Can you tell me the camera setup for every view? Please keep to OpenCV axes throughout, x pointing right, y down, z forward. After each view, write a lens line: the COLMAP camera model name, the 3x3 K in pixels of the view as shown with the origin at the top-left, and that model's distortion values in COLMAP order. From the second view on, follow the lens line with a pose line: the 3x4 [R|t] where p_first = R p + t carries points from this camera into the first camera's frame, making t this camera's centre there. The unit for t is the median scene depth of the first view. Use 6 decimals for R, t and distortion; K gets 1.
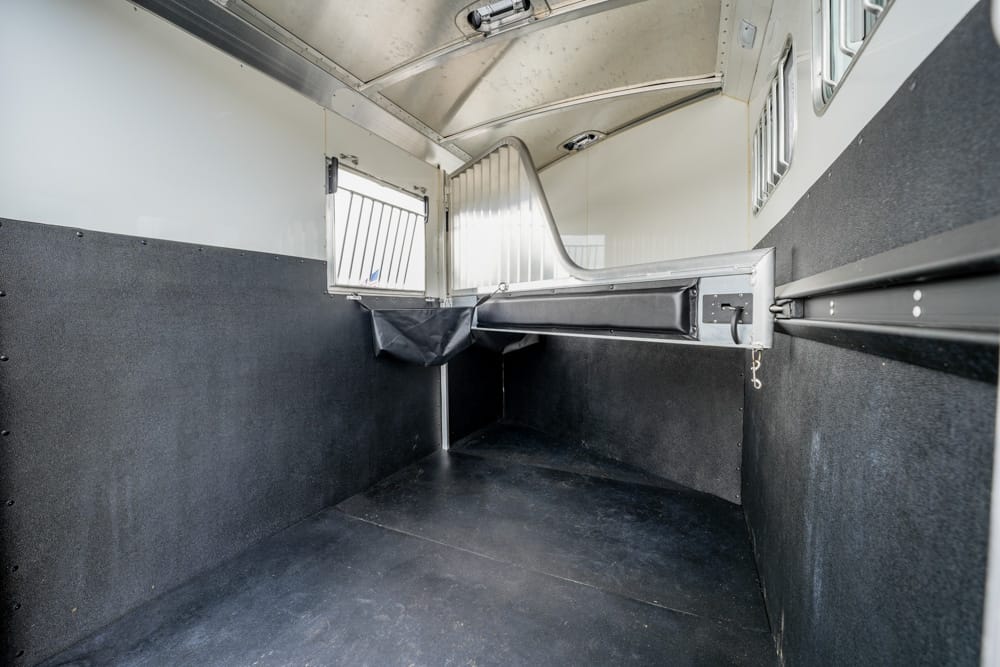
lens RADIAL K [[413.7, 0, 500.0], [0, 413.7, 333.5], [0, 0, 1]] dist [-0.011815, -0.000018]
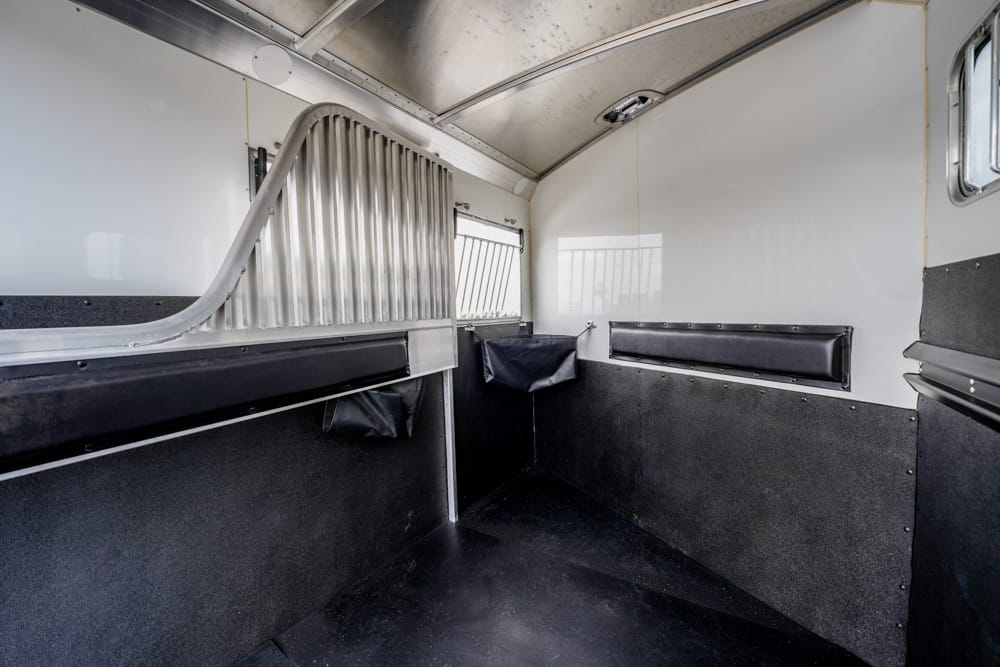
lens RADIAL K [[400.1, 0, 500.0], [0, 400.1, 333.5], [0, 0, 1]] dist [-0.024981, 0.000091]
pose [[0.992082, -0.013869, -0.124823, 0.058971], [0.015807, 0.999769, 0.014547, -0.090087], [0.124592, -0.016405, 0.992072, 0.295707]]
